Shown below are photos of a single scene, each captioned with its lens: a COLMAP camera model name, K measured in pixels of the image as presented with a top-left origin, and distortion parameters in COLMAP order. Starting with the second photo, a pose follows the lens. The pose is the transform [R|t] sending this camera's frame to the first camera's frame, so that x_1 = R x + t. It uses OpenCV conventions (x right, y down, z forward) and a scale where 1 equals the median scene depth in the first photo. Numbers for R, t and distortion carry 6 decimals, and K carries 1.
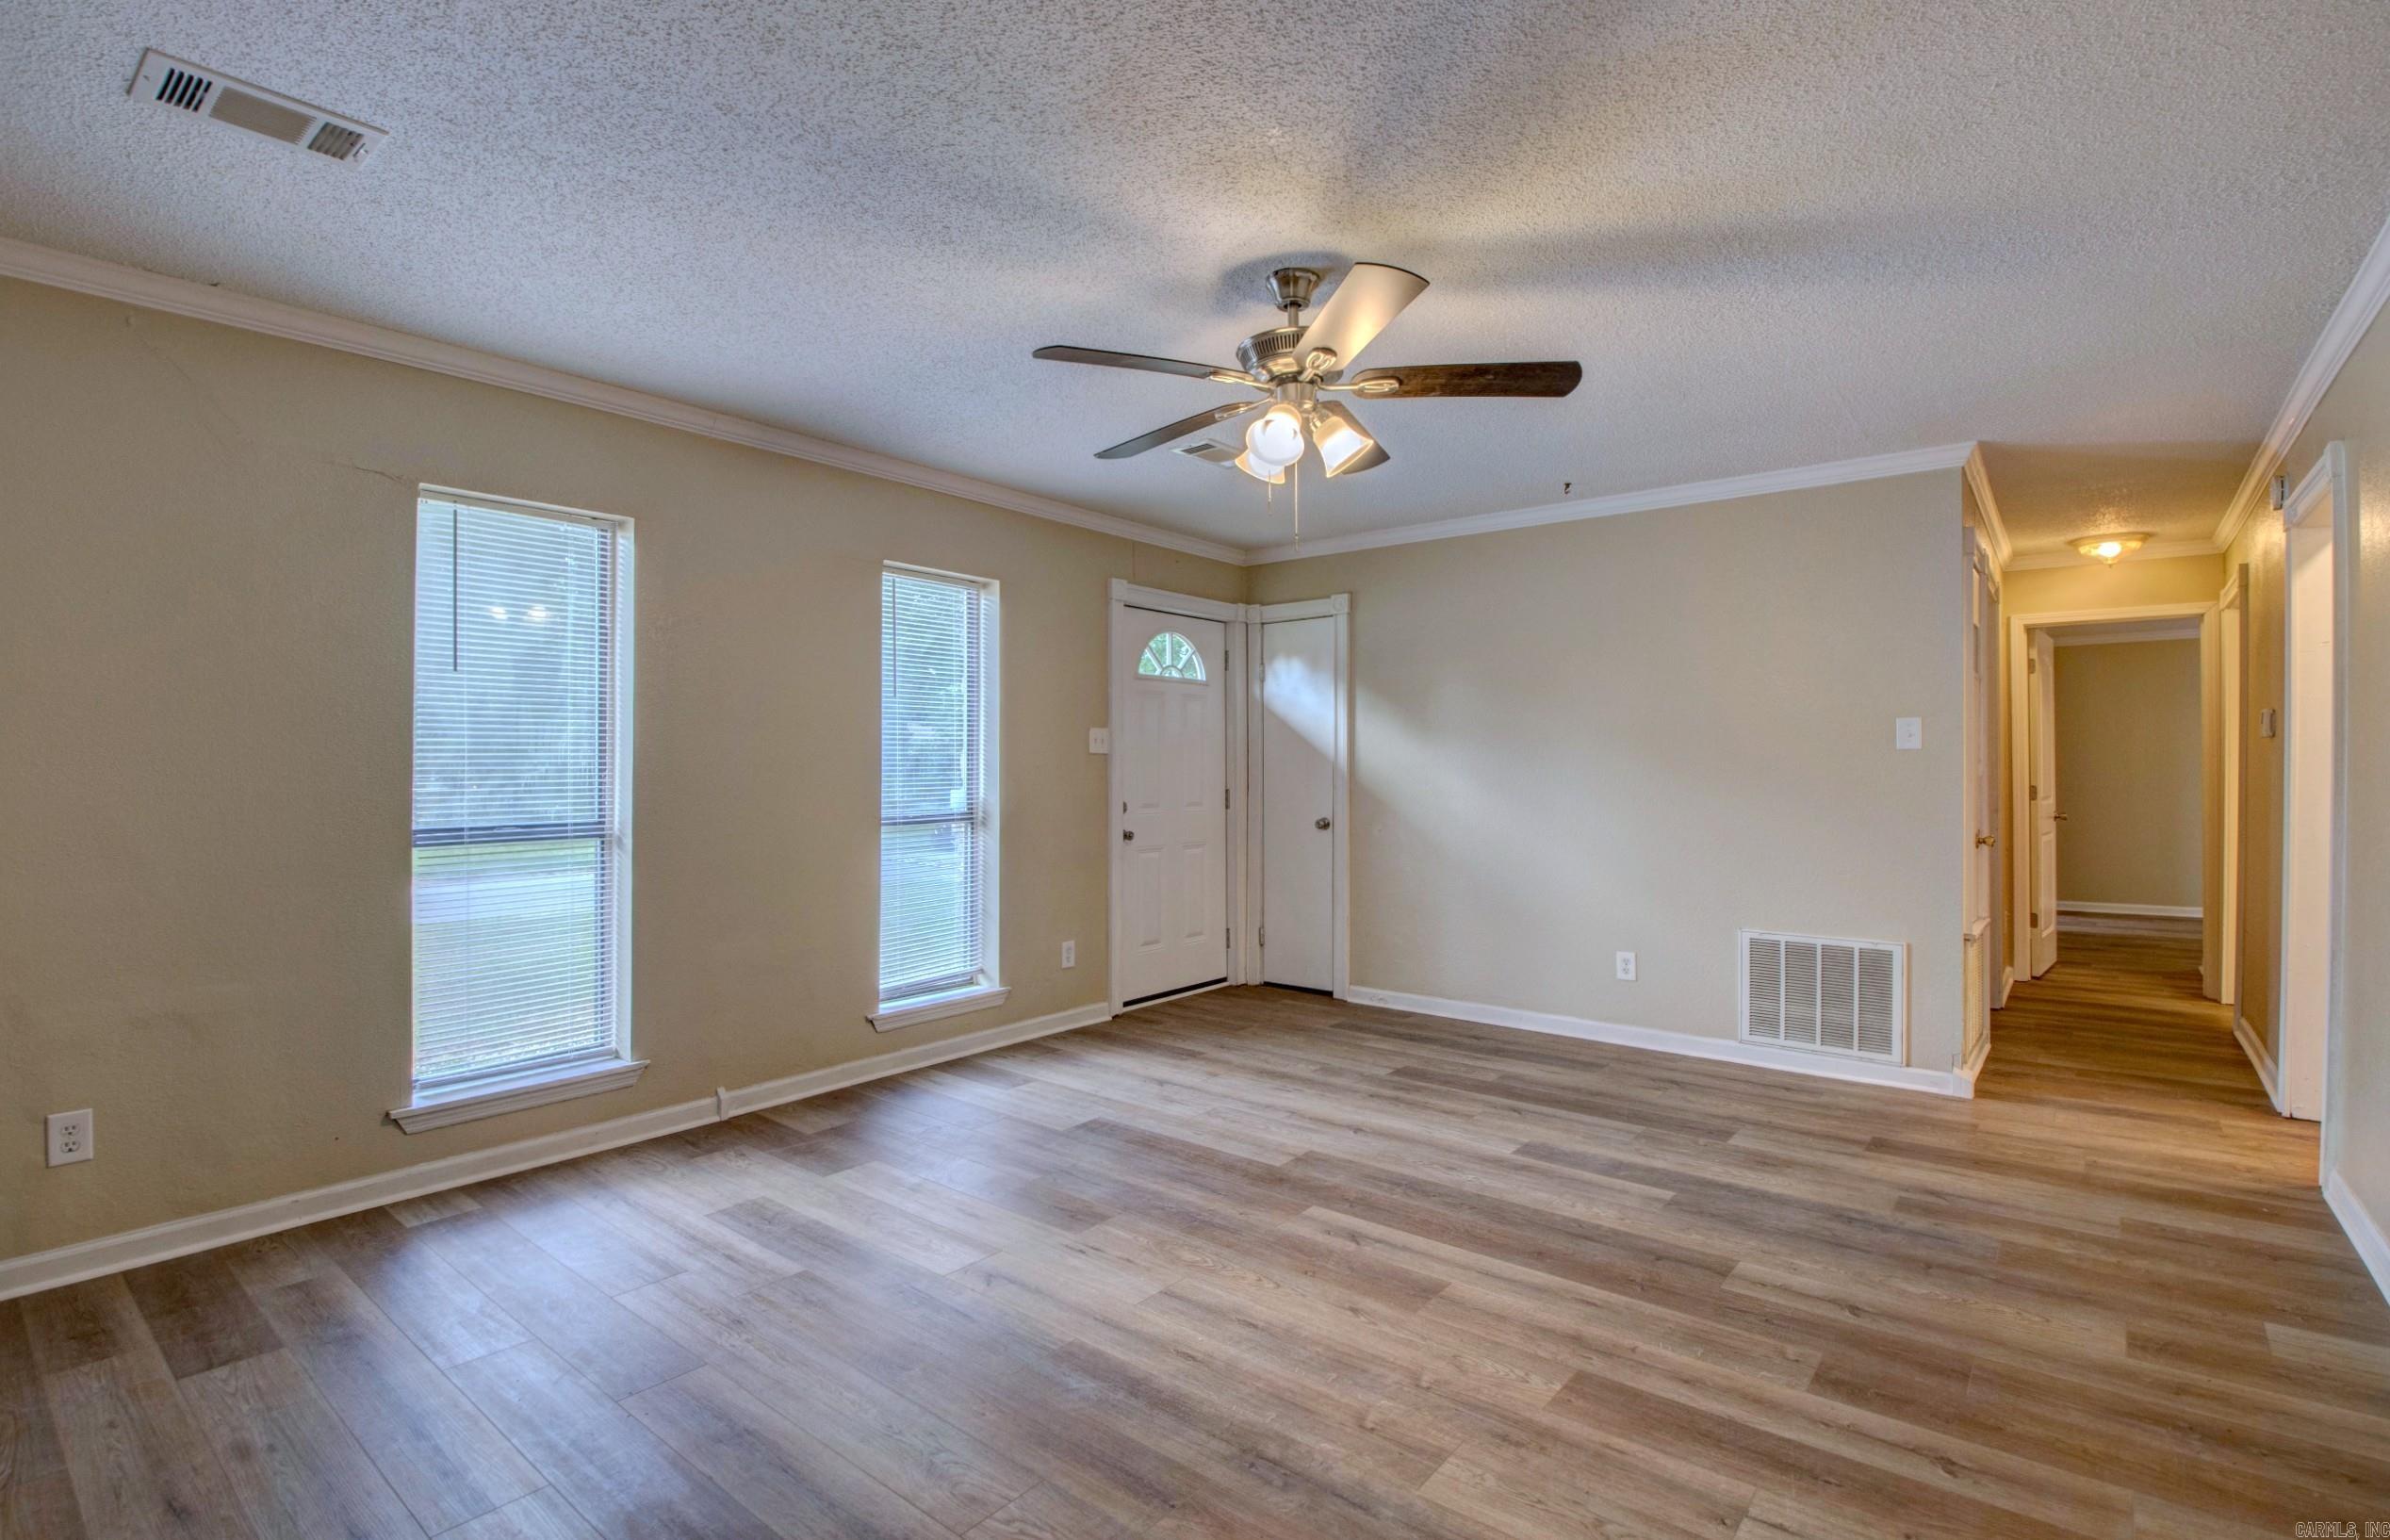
lens RADIAL K [[1121.4, 0, 1171.7], [0, 1121.4, 746.9], [0, 0, 1]] dist [0.014418, -0.021297]
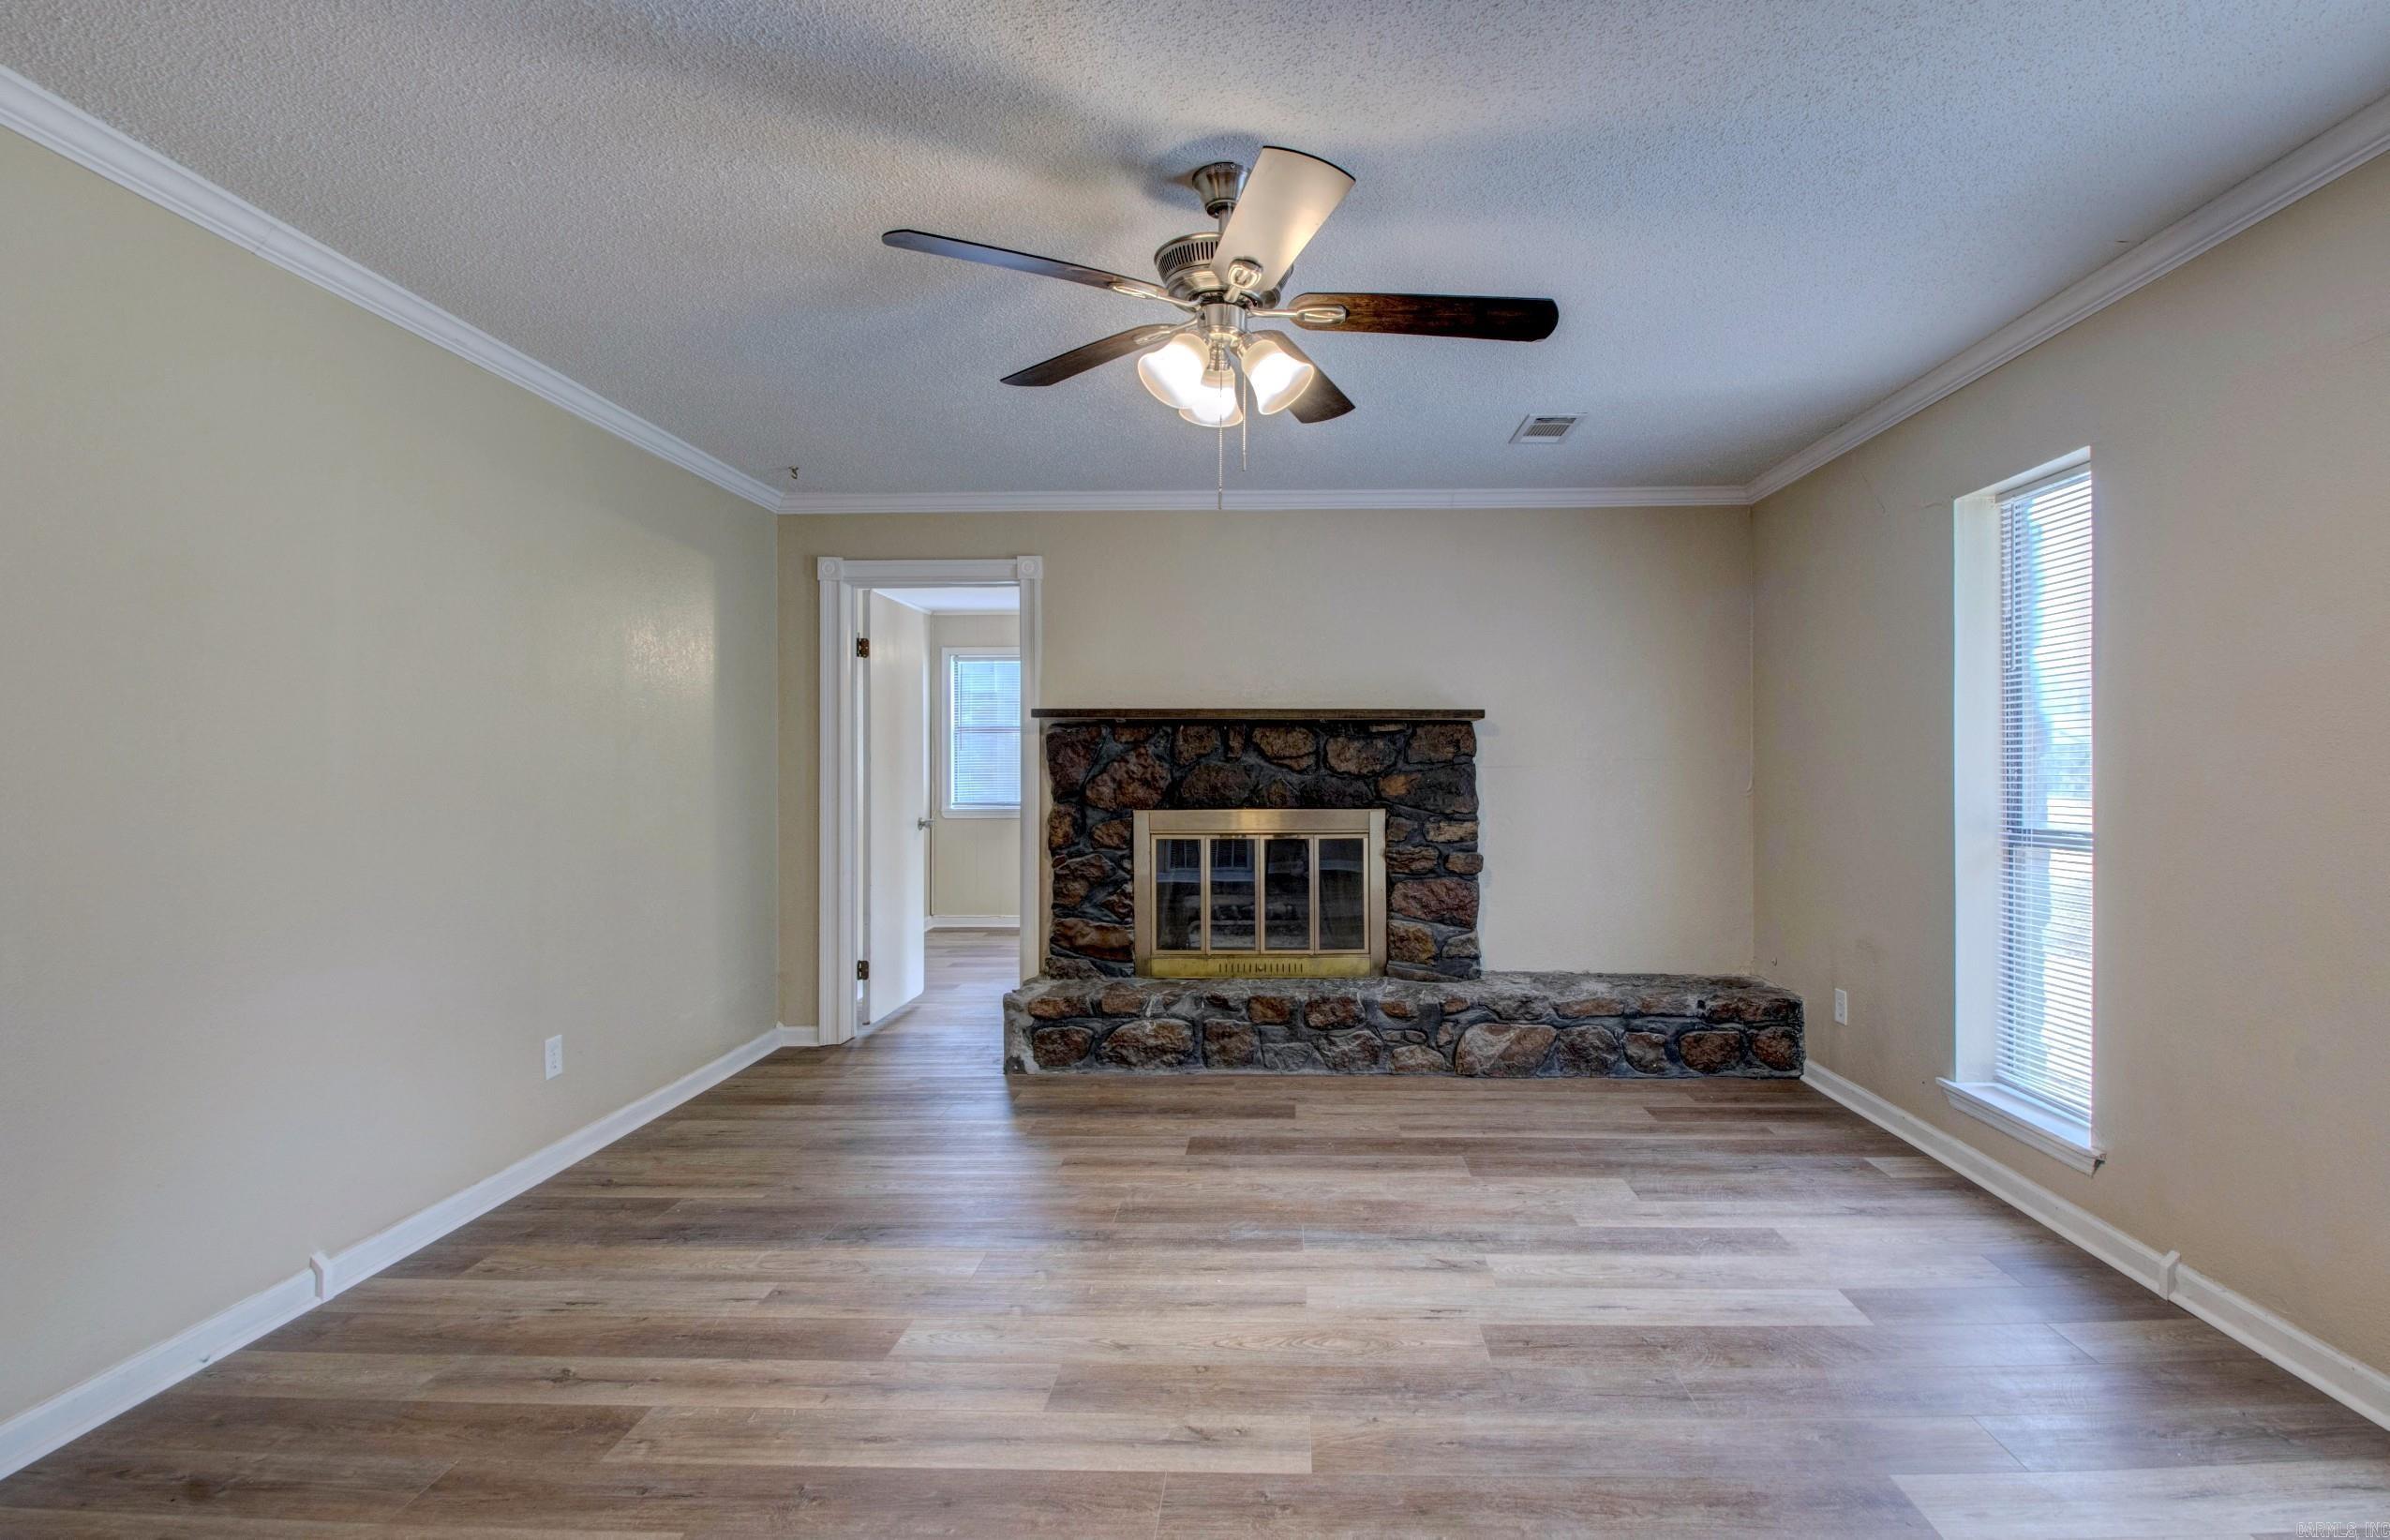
lens RADIAL K [[1183.3, 0, 1268.0], [0, 1183.3, 751.8], [0, 0, 1]] dist [0.013581, -0.017569]
pose [[-0.780172, -0.008112, -0.625512, 0.546161], [0.010880, 0.999589, -0.026534, 0.026343], [0.625470, -0.027506, -0.779763, 1.474276]]
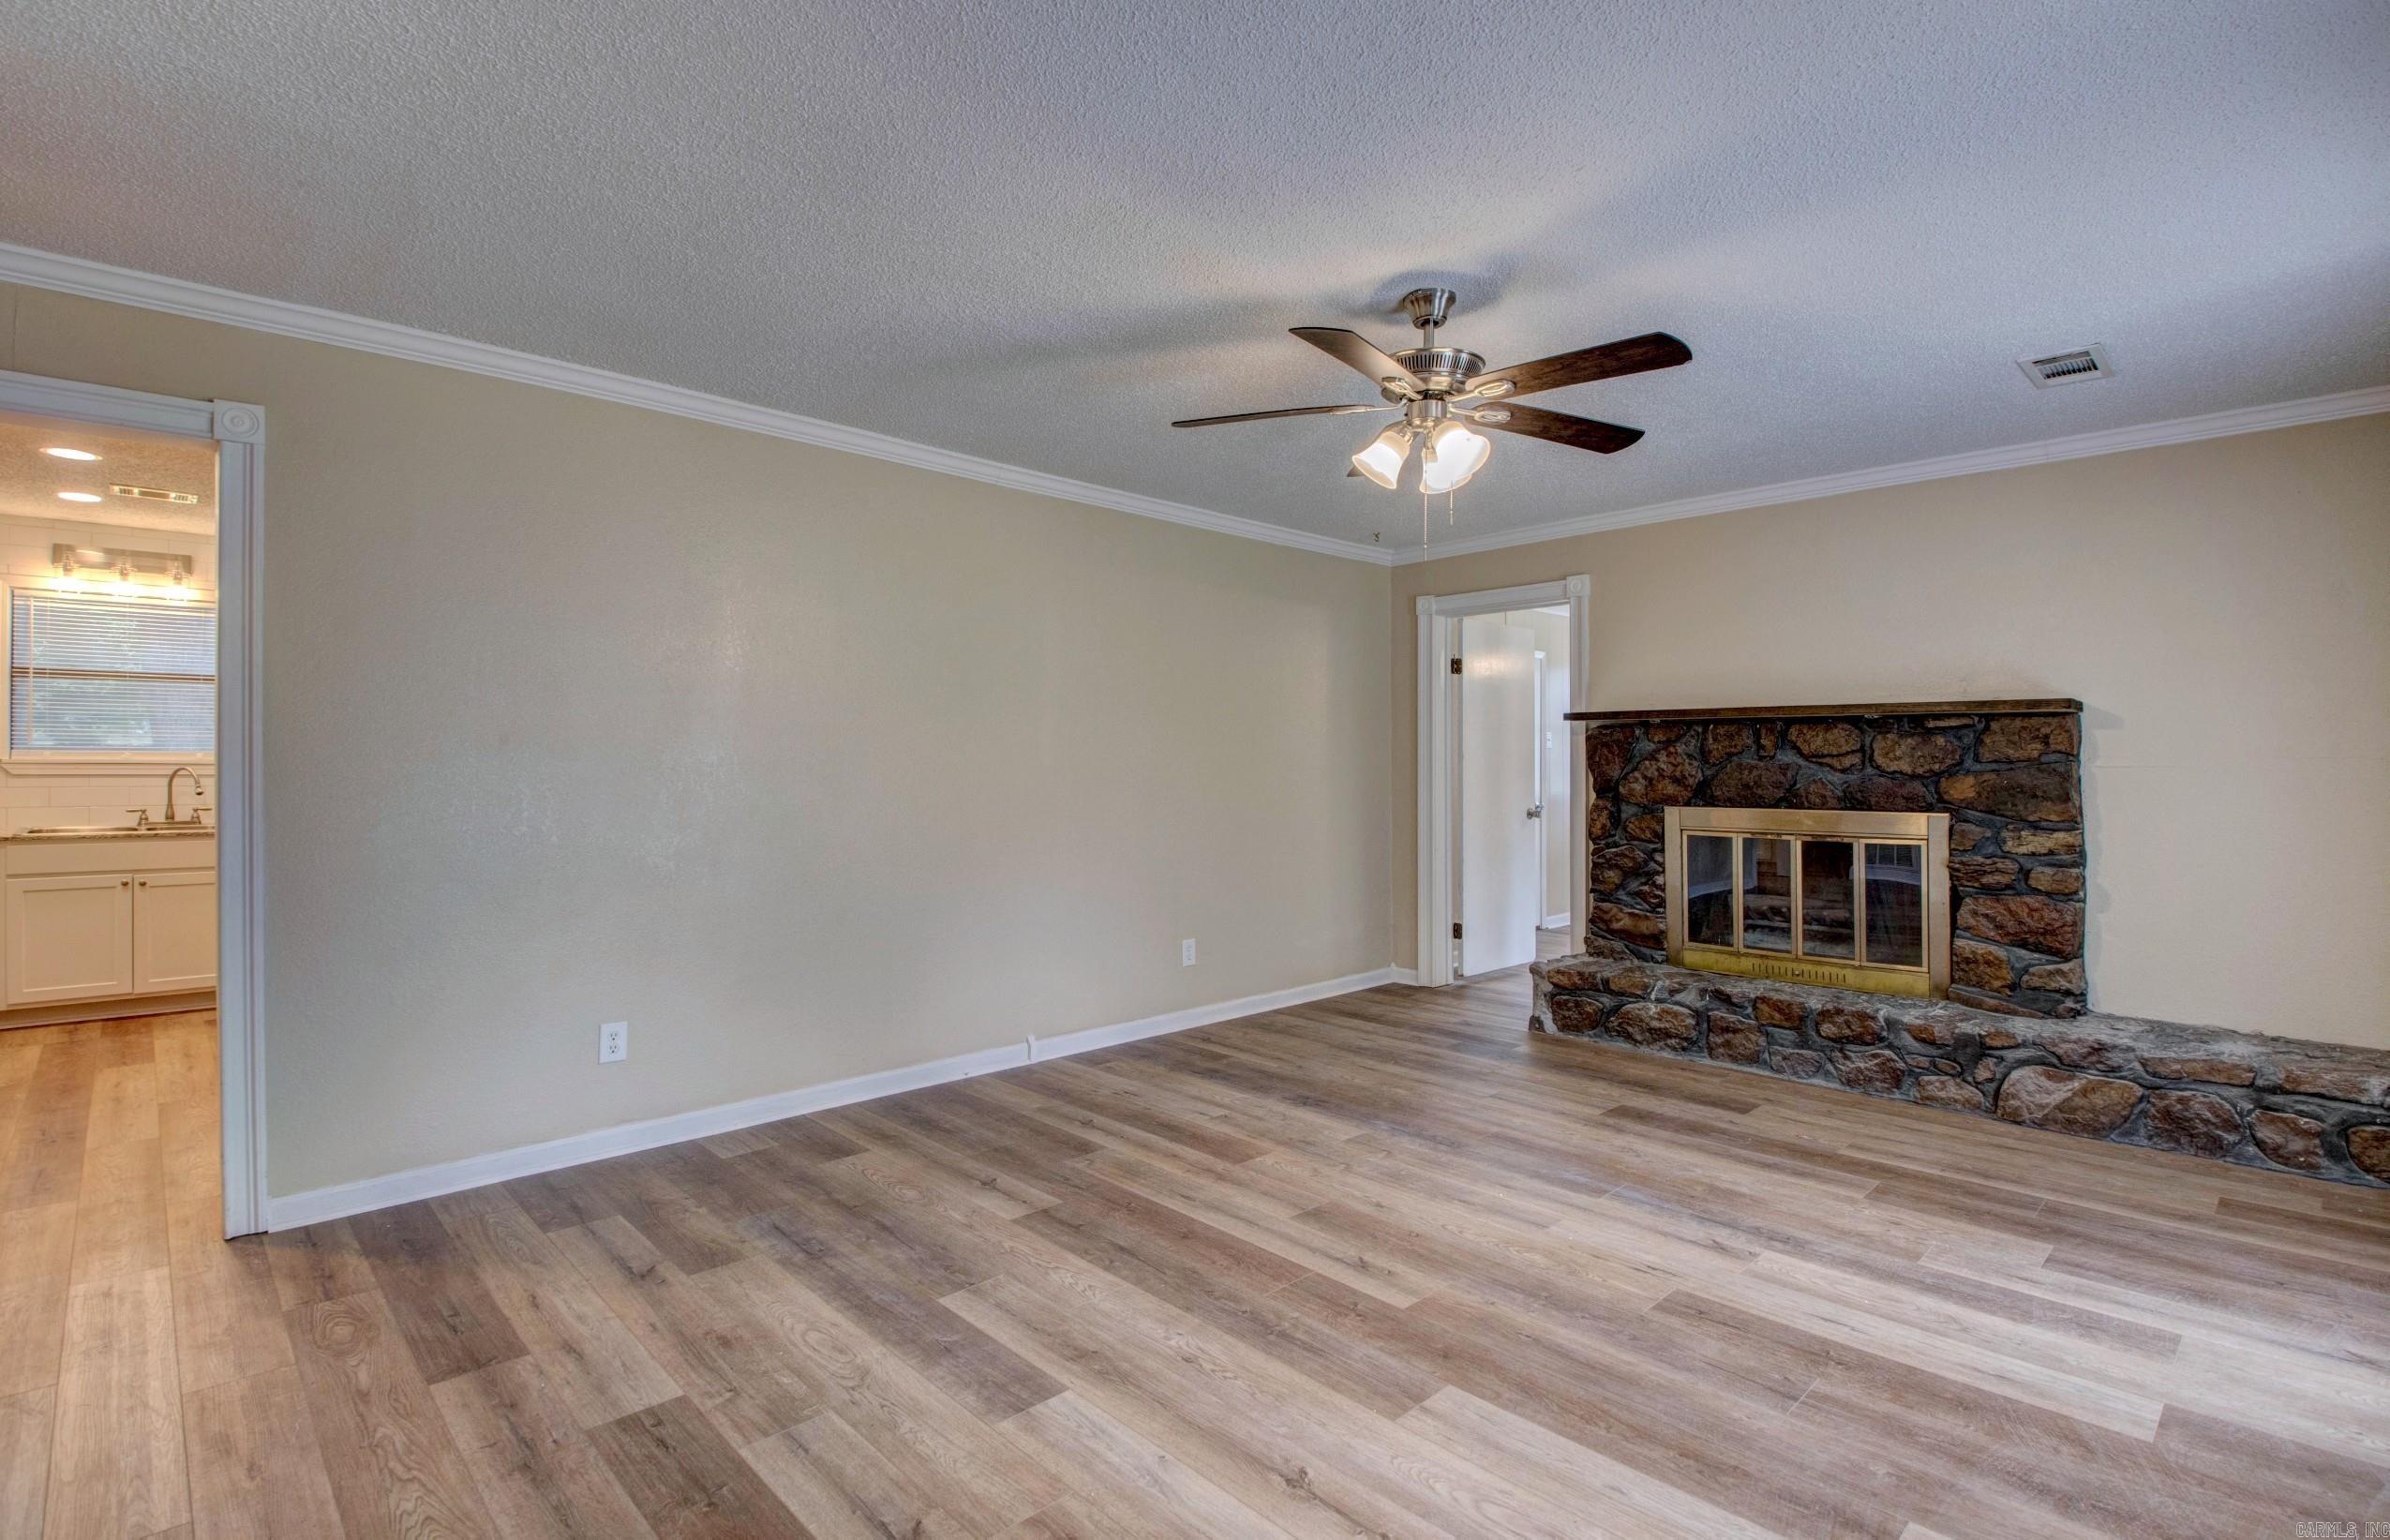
lens RADIAL K [[1121.4, 0, 1167.6], [0, 1121.4, 764.2], [0, 0, 1]] dist [0.014418, -0.021297]
pose [[-0.992018, -0.002726, 0.126069, 0.189280], [-0.004687, 0.999873, -0.015261, 0.028540], [-0.126011, -0.015731, -0.991904, 1.791737]]
